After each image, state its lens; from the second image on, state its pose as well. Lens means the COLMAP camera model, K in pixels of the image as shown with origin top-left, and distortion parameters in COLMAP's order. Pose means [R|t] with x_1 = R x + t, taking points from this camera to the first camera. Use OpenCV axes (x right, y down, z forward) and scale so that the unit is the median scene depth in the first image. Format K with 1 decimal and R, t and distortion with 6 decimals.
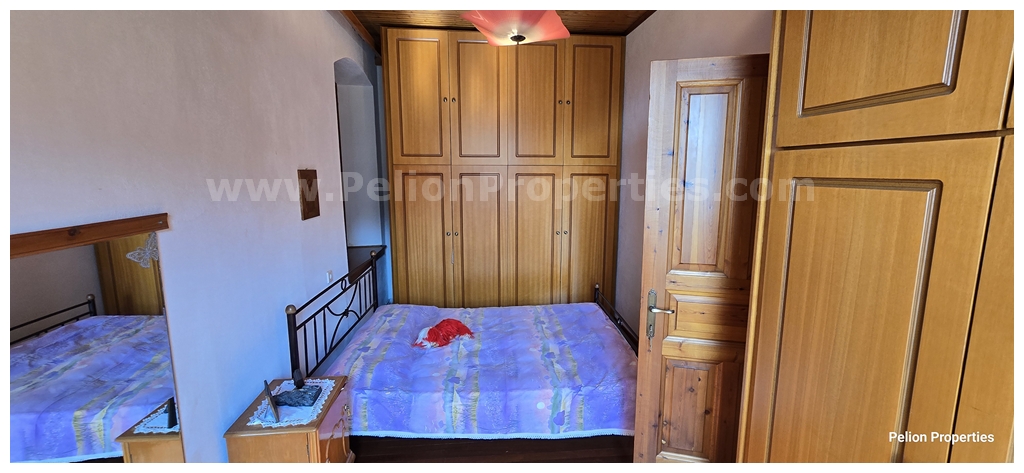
lens RADIAL K [[418.9, 0, 511.6], [0, 418.9, 236.7], [0, 0, 1]] dist [-0.006283, 0.002408]
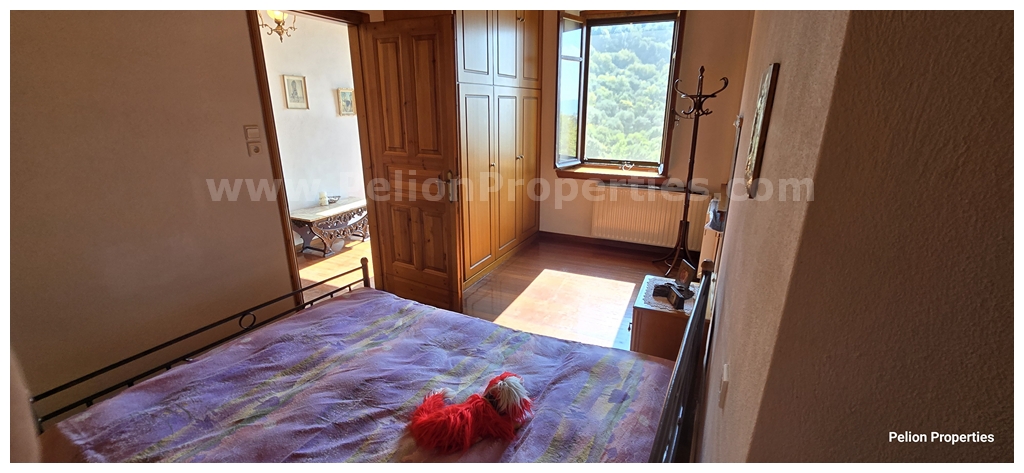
lens RADIAL K [[418.9, 0, 509.3], [0, 418.9, 234.3], [0, 0, 1]] dist [-0.006283, 0.002408]
pose [[-0.851311, -0.152304, 0.502069, -0.471772], [0.080883, 0.907401, 0.412409, -0.189097], [-0.518389, 0.391697, -0.760162, 1.409104]]
